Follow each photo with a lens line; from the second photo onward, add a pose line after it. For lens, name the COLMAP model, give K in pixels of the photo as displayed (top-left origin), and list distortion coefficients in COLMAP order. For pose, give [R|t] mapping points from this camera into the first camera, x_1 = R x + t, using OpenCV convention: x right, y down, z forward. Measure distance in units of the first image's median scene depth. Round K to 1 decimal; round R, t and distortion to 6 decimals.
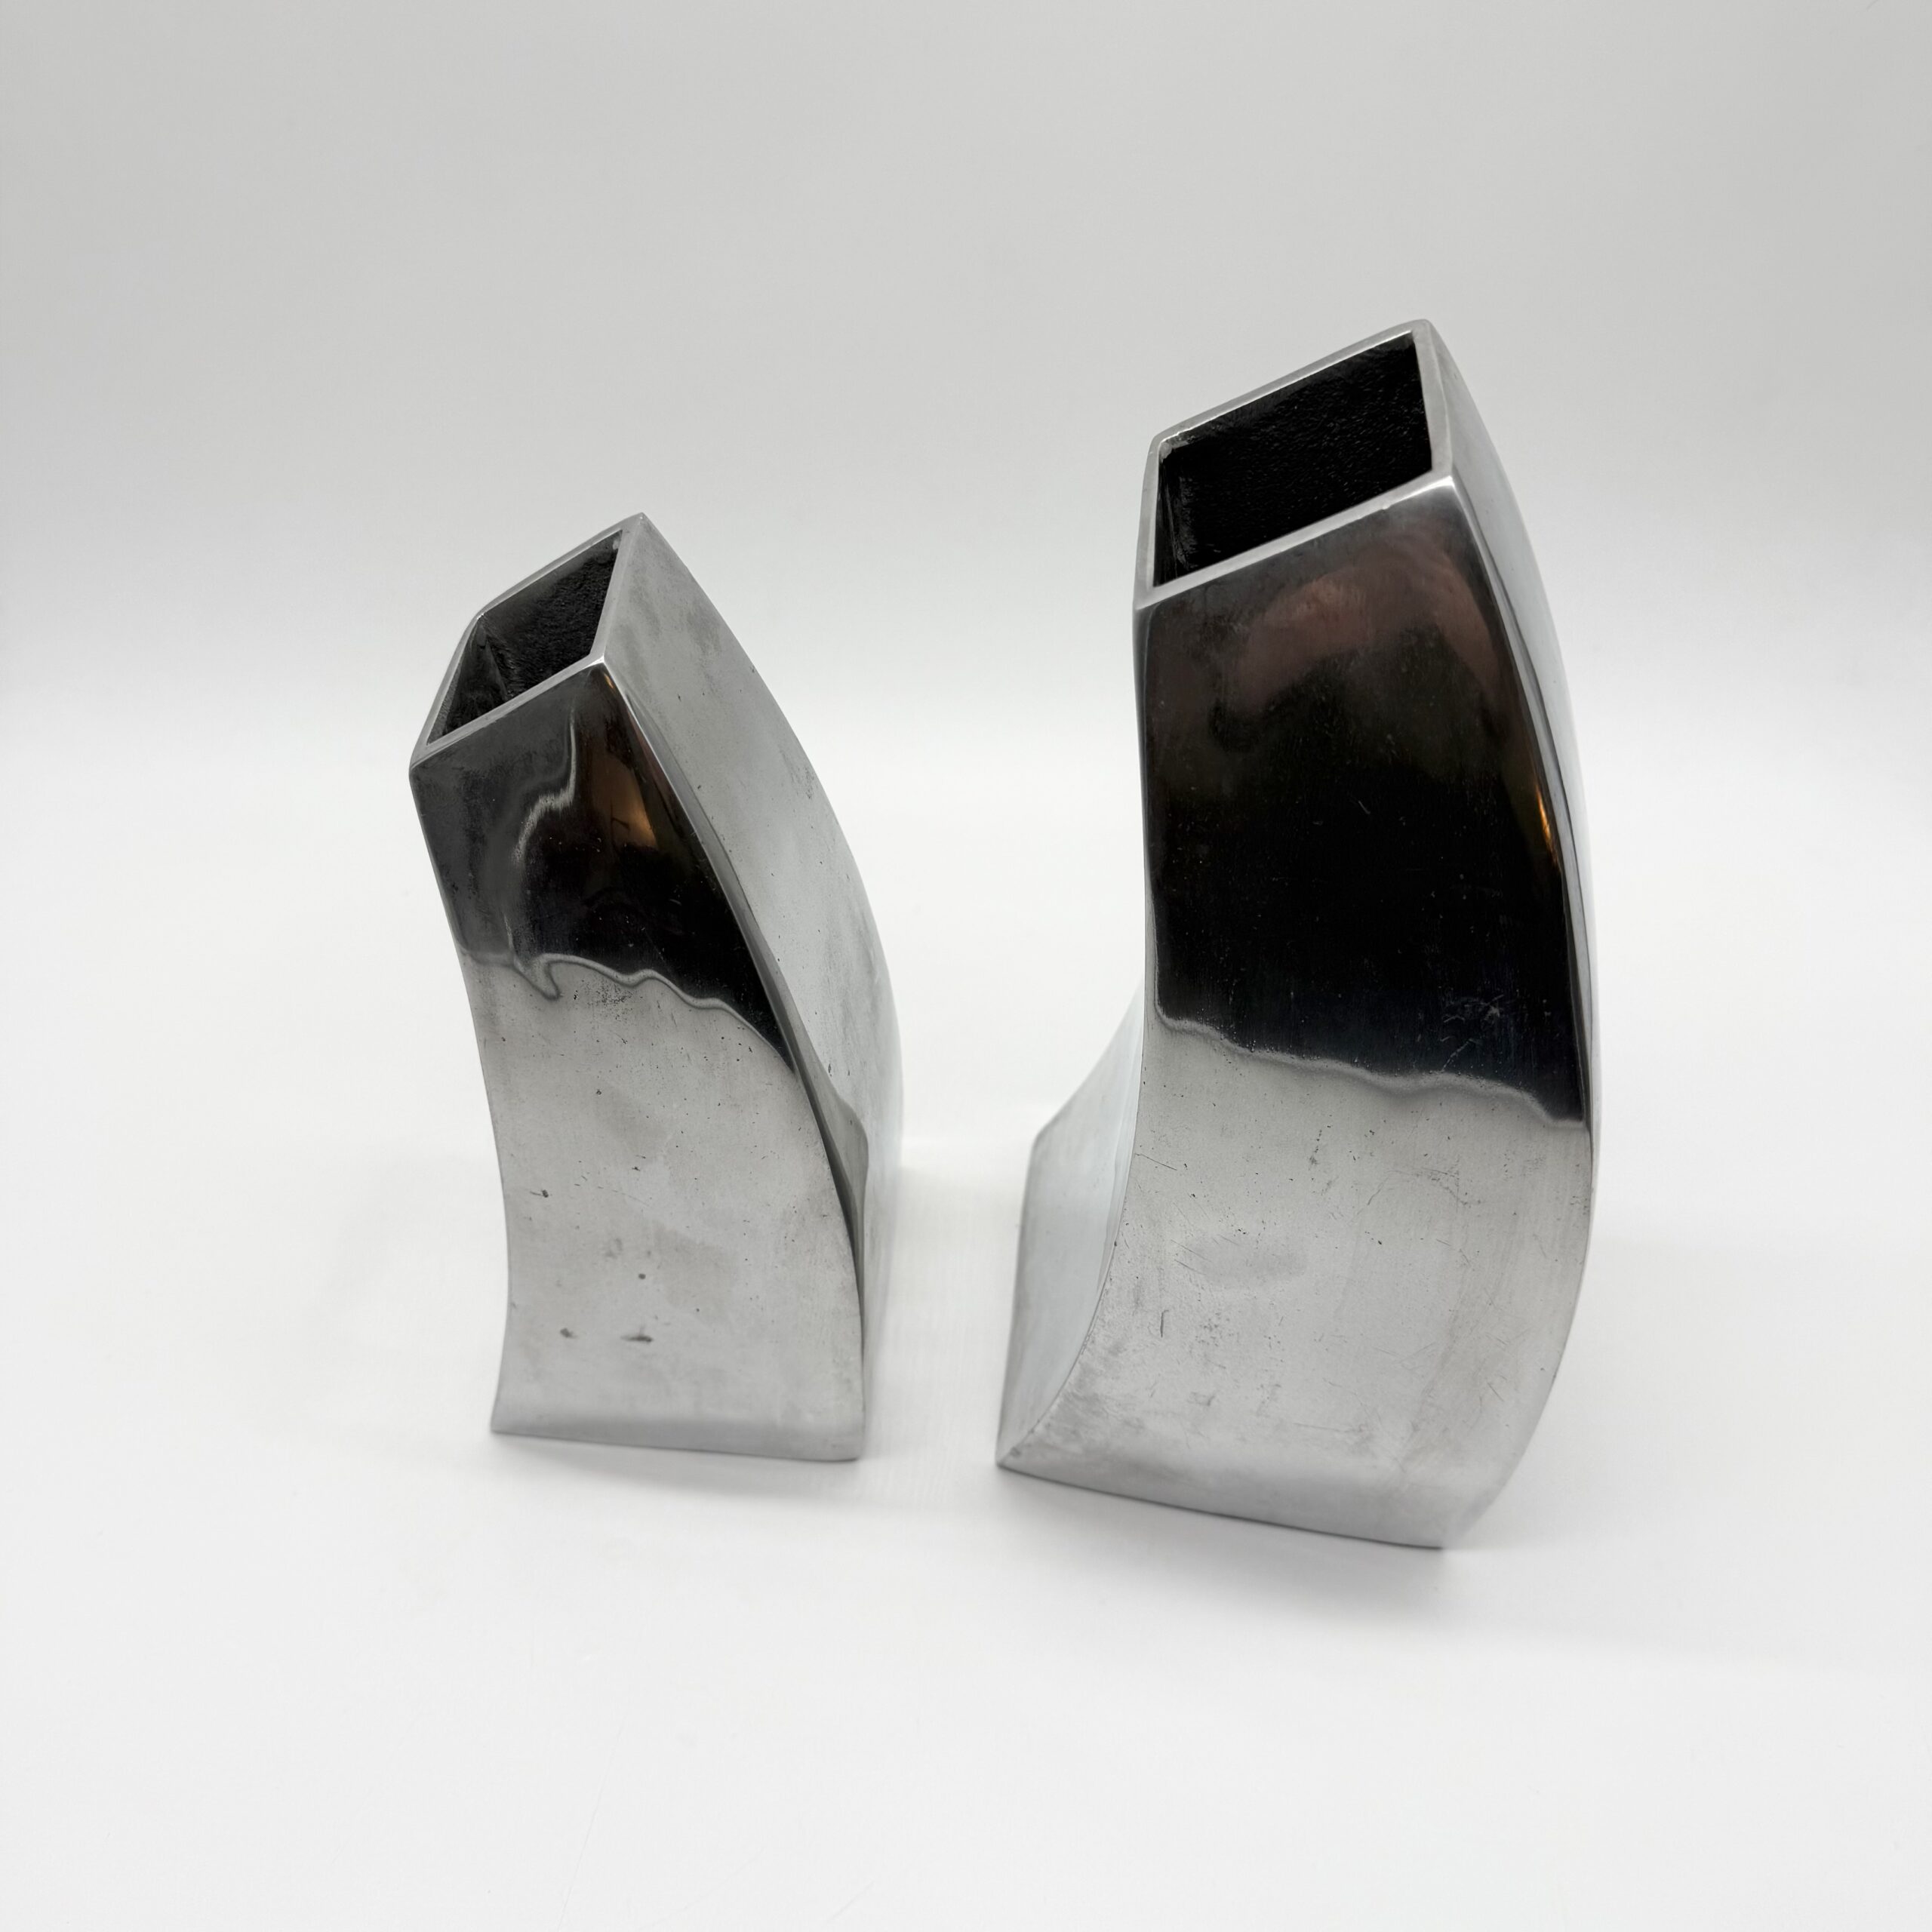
lens RADIAL K [[2002.5, 0, 967.2], [0, 2002.5, 930.4], [0, 0, 1]] dist [0.269961, -0.982709]
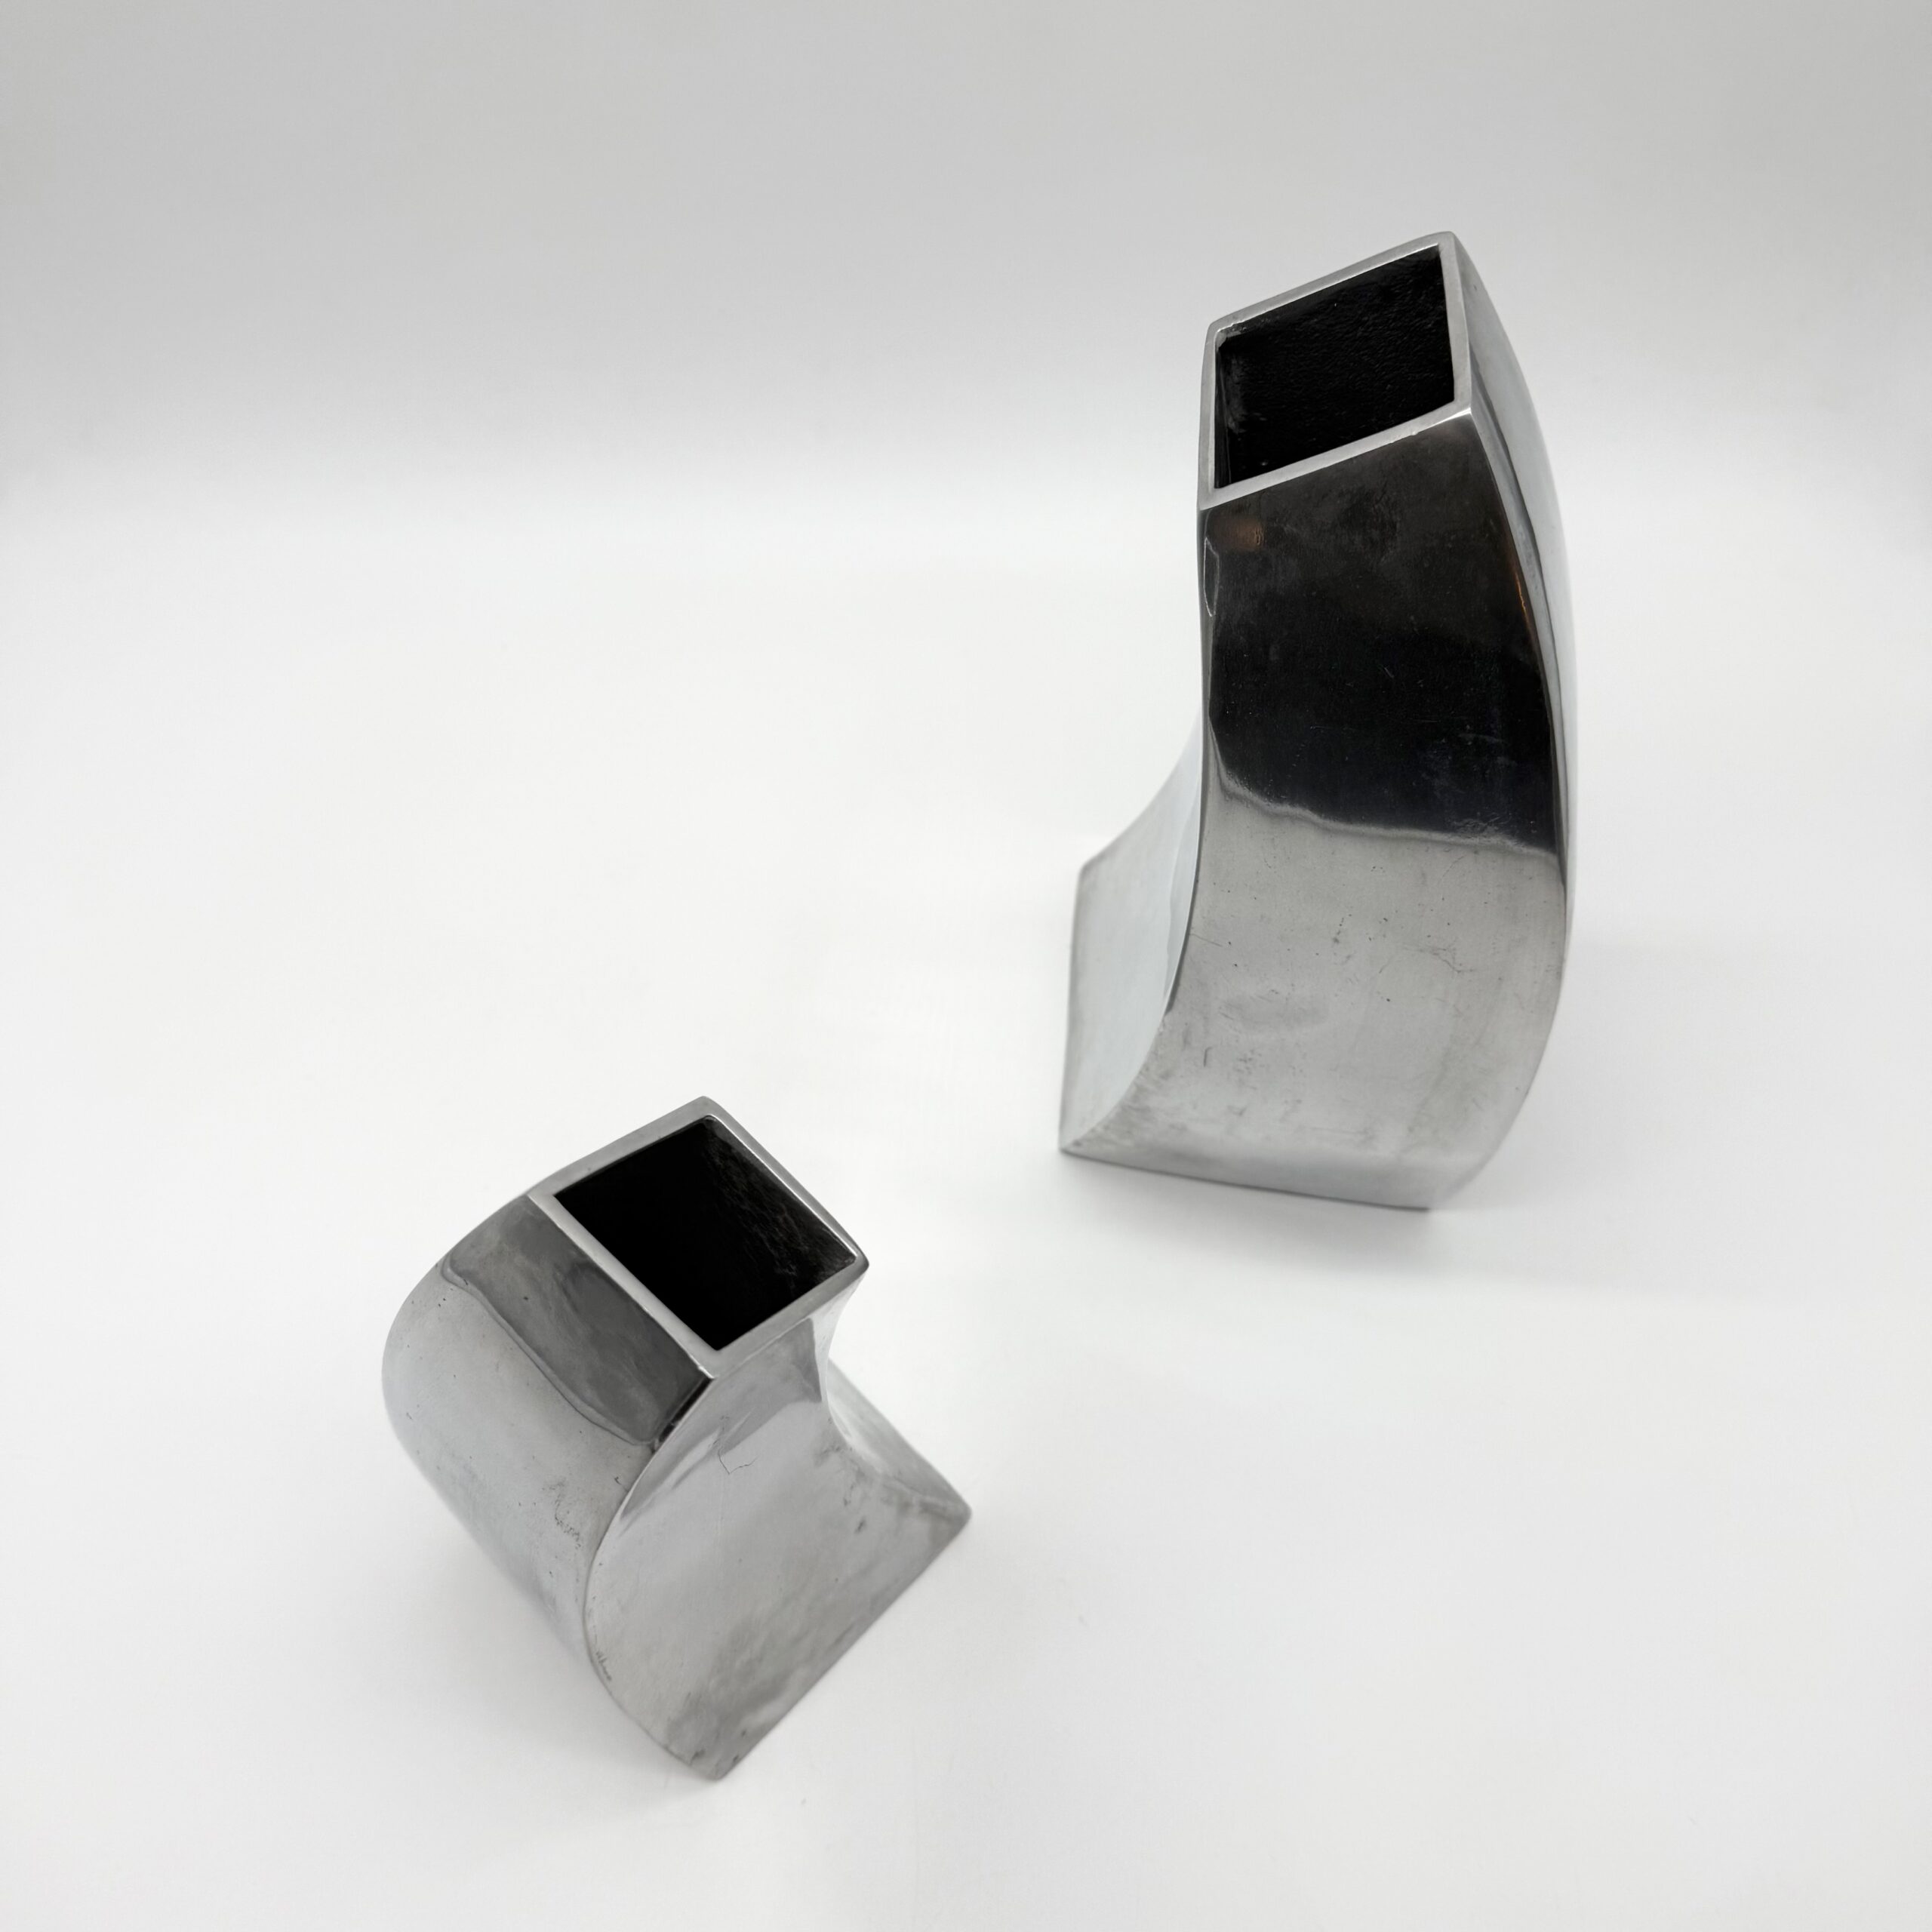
lens RADIAL K [[2002.5, 0, 967.2], [0, 2002.5, 930.4], [0, 0, 1]] dist [0.269961, -0.982709]
pose [[0.999716, -0.023029, 0.006156, -0.055304], [0.021233, 0.977659, 0.209120, -0.142999], [-0.010834, -0.208930, 0.977871, -0.175939]]
